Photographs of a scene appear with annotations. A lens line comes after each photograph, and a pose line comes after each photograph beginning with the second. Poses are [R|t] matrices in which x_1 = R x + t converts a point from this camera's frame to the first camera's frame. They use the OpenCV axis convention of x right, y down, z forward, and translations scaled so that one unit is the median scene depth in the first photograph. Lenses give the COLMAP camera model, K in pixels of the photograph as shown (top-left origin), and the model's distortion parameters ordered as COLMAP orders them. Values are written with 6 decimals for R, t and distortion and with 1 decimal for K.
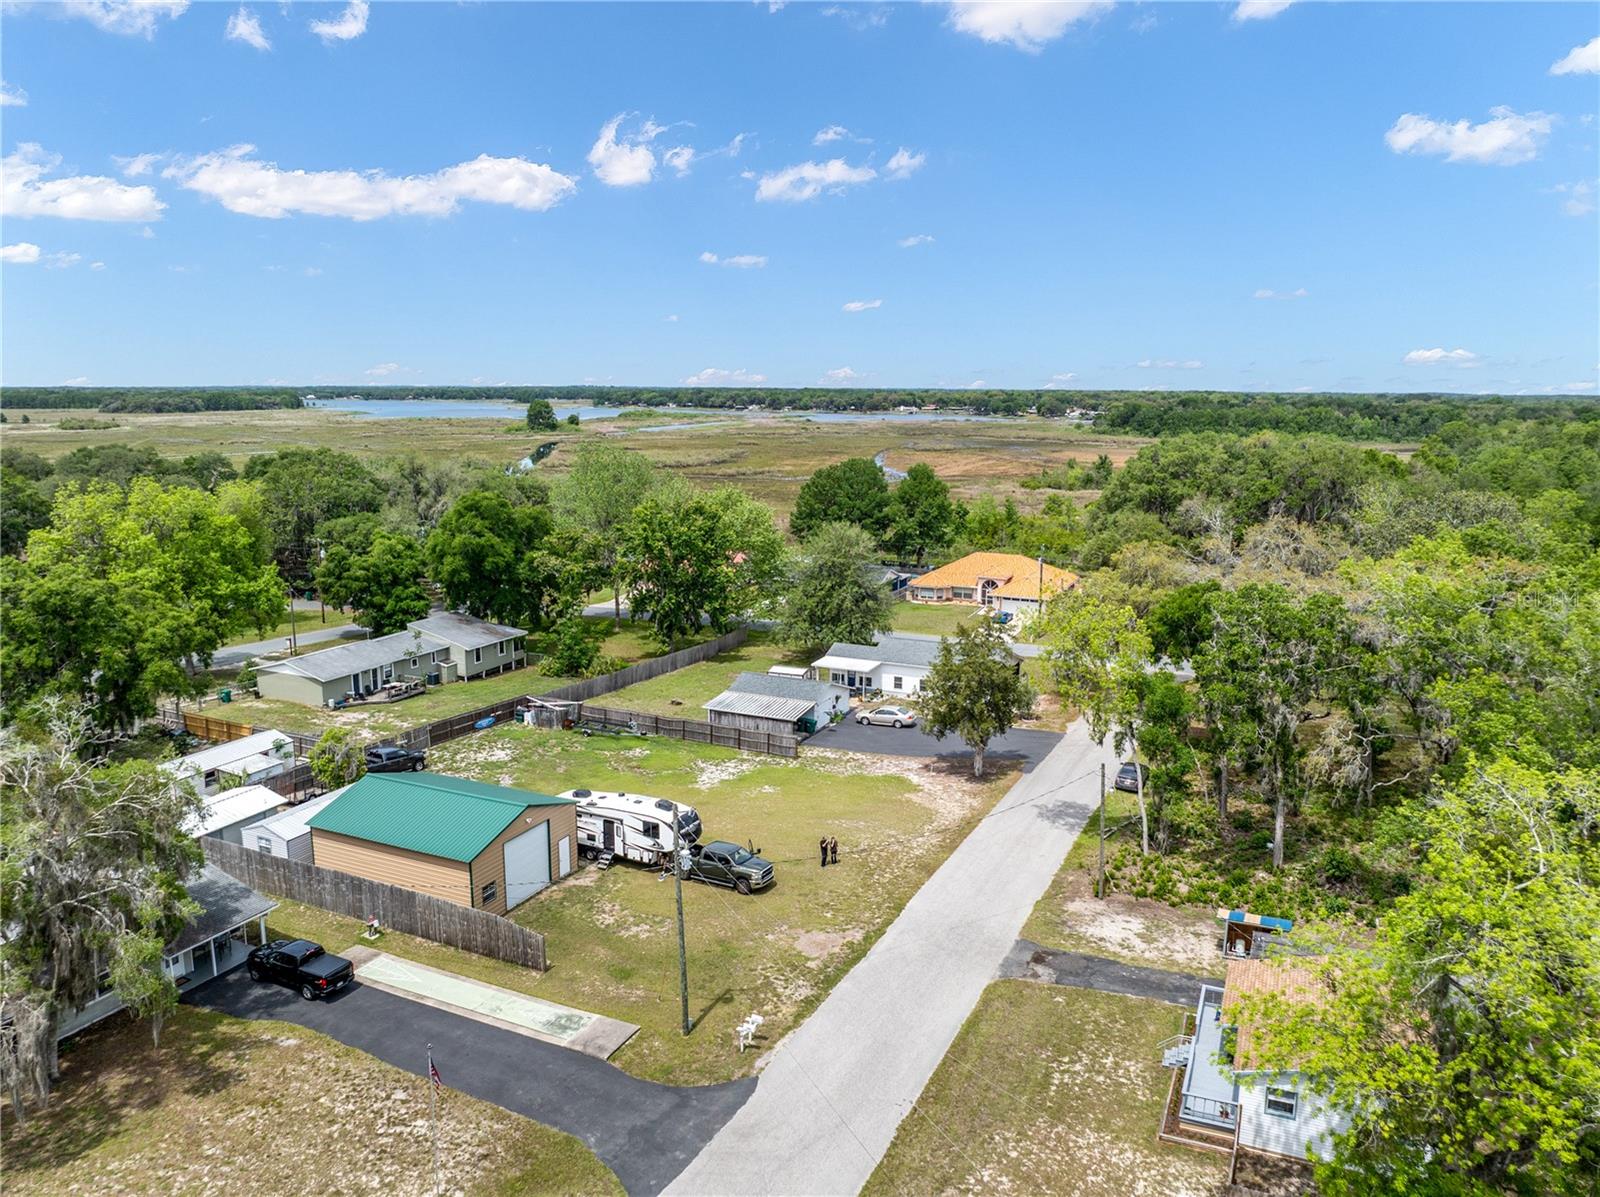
lens RADIAL K [[1136.9, 0, 800.0], [0, 1136.9, 598.5], [0, 0, 1]] dist [-0.038368, -0.000228]
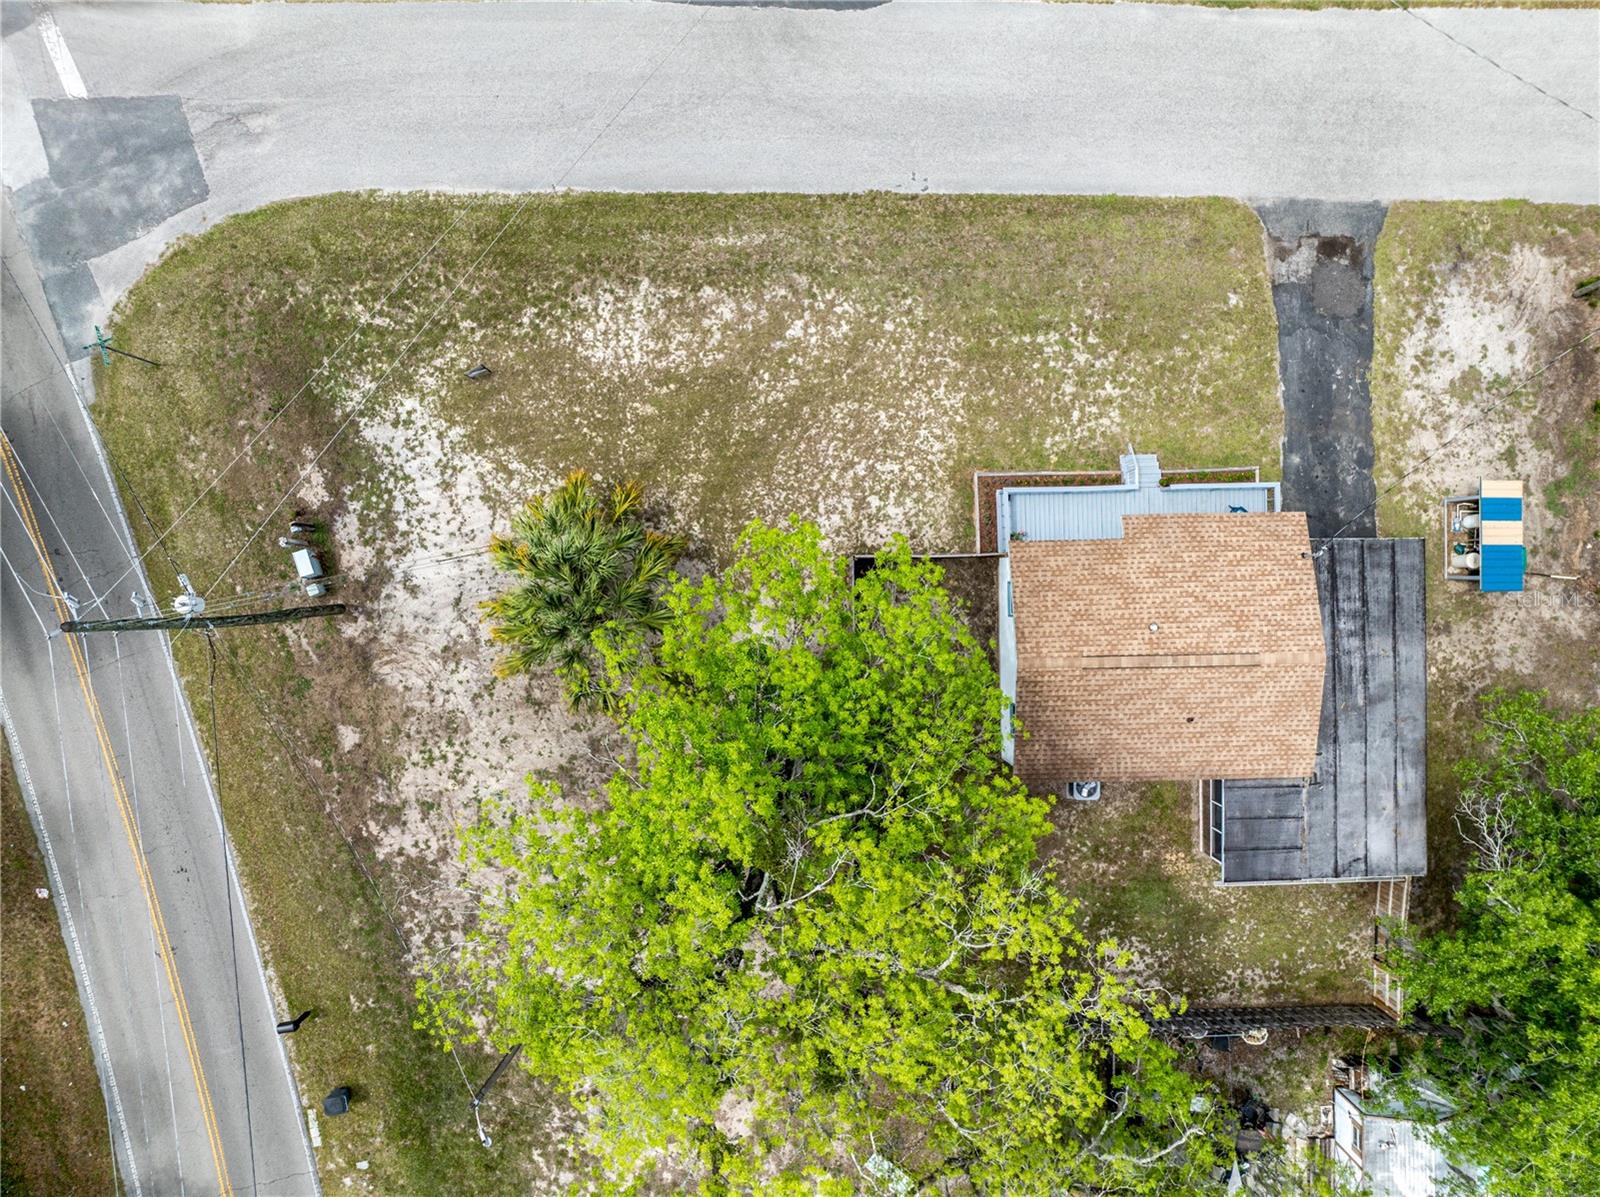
lens RADIAL K [[1136.9, 0, 800.0], [0, 1136.9, 598.5], [0, 0, 1]] dist [-0.038368, -0.000228]
pose [[0.428028, 0.903762, -0.002679, 0.324041], [-0.170627, 0.083720, 0.981773, -0.315270], [0.887513, -0.419769, 0.190041, 0.622419]]
